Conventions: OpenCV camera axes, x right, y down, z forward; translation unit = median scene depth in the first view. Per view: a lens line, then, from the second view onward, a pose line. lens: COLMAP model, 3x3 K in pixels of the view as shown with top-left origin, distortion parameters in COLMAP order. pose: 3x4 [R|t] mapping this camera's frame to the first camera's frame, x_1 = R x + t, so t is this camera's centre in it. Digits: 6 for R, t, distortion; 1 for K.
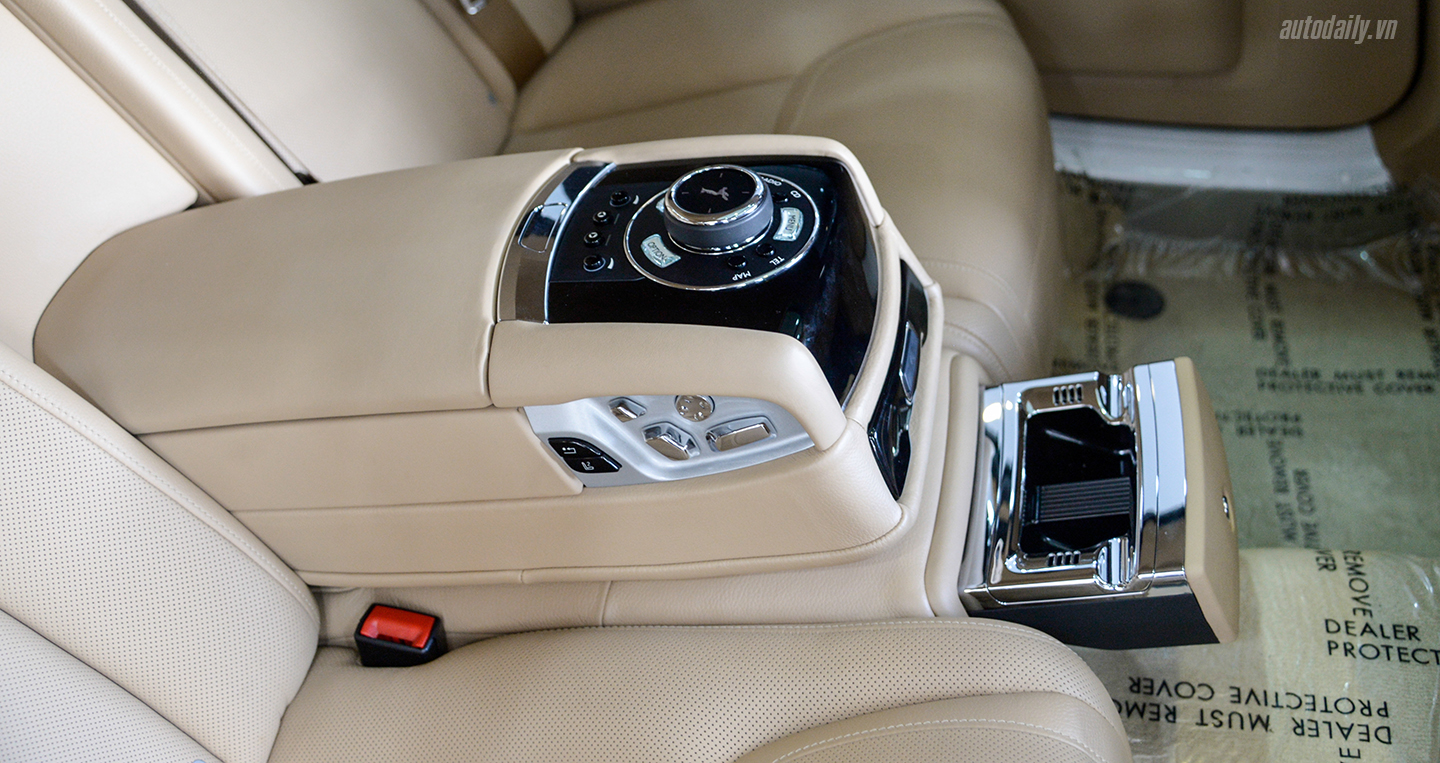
lens RADIAL K [[1514.8, 0, 731.9], [0, 1514.8, 313.8], [0, 0, 1]] dist [-0.025765, 0.000000]
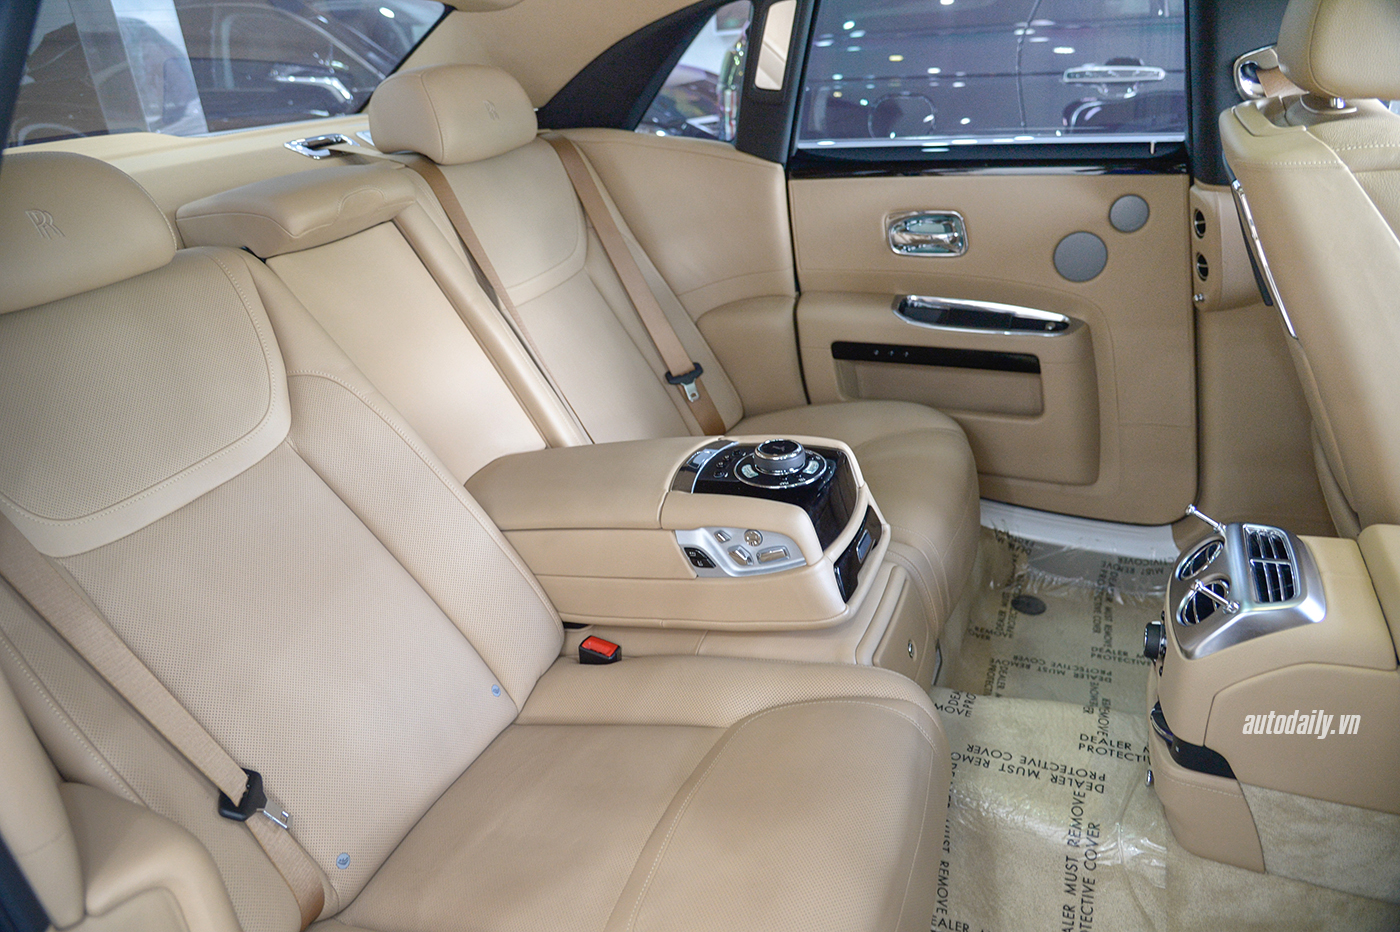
lens RADIAL K [[957.0, 0, 704.0], [0, 957.0, 458.1], [0, 0, 1]] dist [-0.056074, 0.000131]
pose [[0.977206, 0.121365, -0.174180, 0.103678], [-0.159466, 0.961248, -0.224882, 0.214789], [0.140137, 0.247532, 0.958691, -0.263537]]
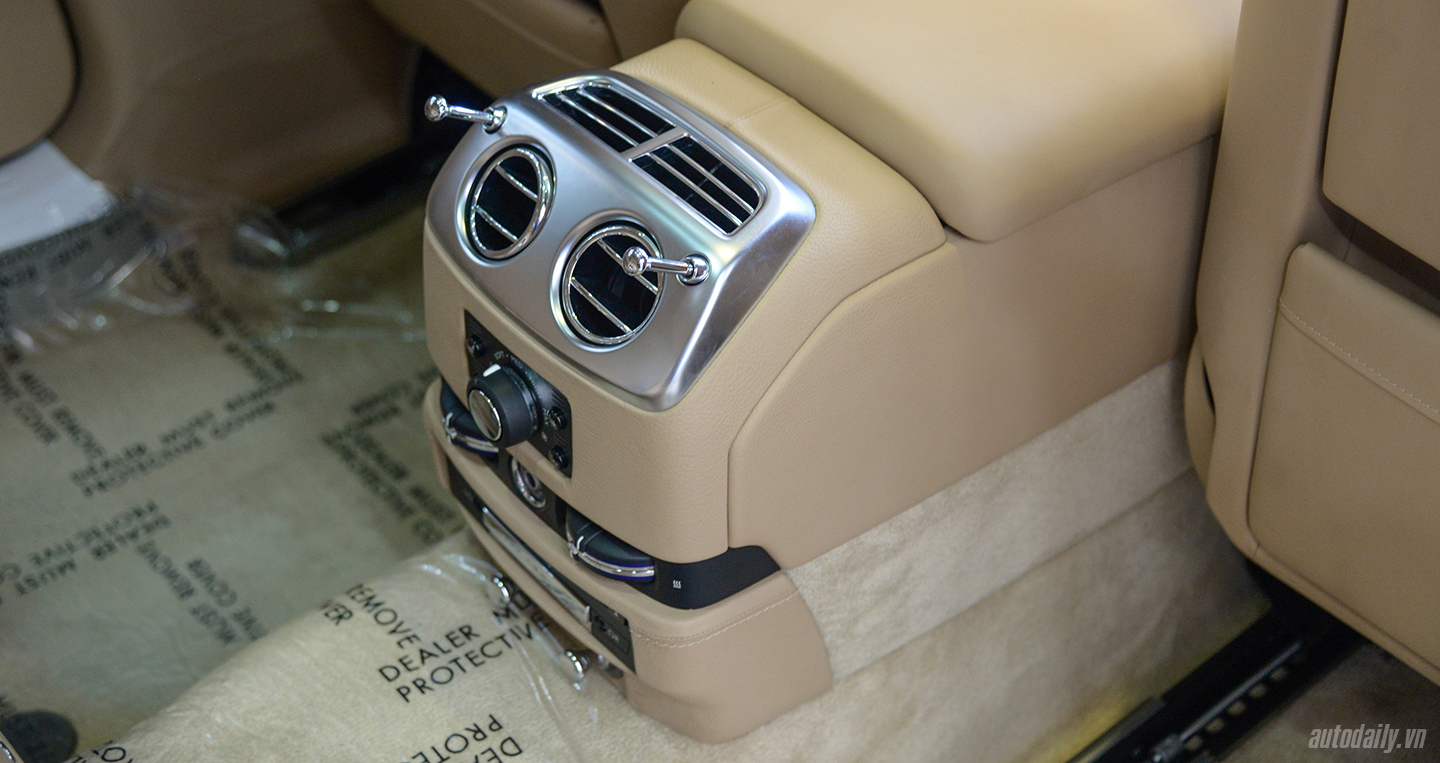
lens RADIAL K [[2044.0, 0, 710.1], [0, 2044.0, 314.2], [0, 0, 1]] dist [0.008755, 0.000000]
pose [[0.635596, -0.355057, 0.685531, -0.181074], [0.409853, 0.907689, 0.090122, 0.003242], [-0.654247, 0.223686, 0.722444, 0.046806]]
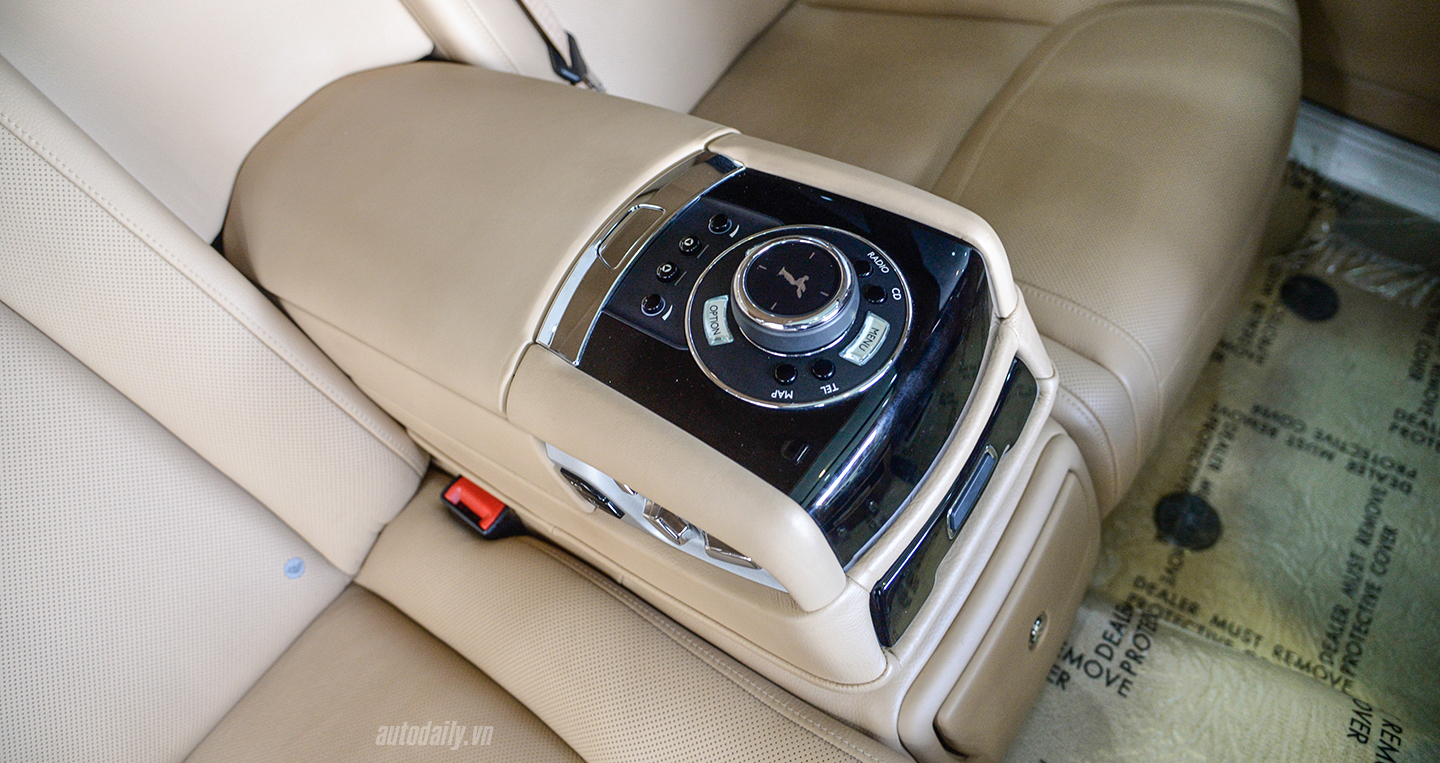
lens RADIAL K [[920.7, 0, 732.0], [0, 920.7, 333.1], [0, 0, 1]] dist [-0.033333, 0.001380]
pose [[0.915717, 0.330651, -0.228324, 0.071665], [-0.234732, 0.901370, 0.363913, -0.195280], [0.326132, -0.279647, 0.903015, 0.430824]]
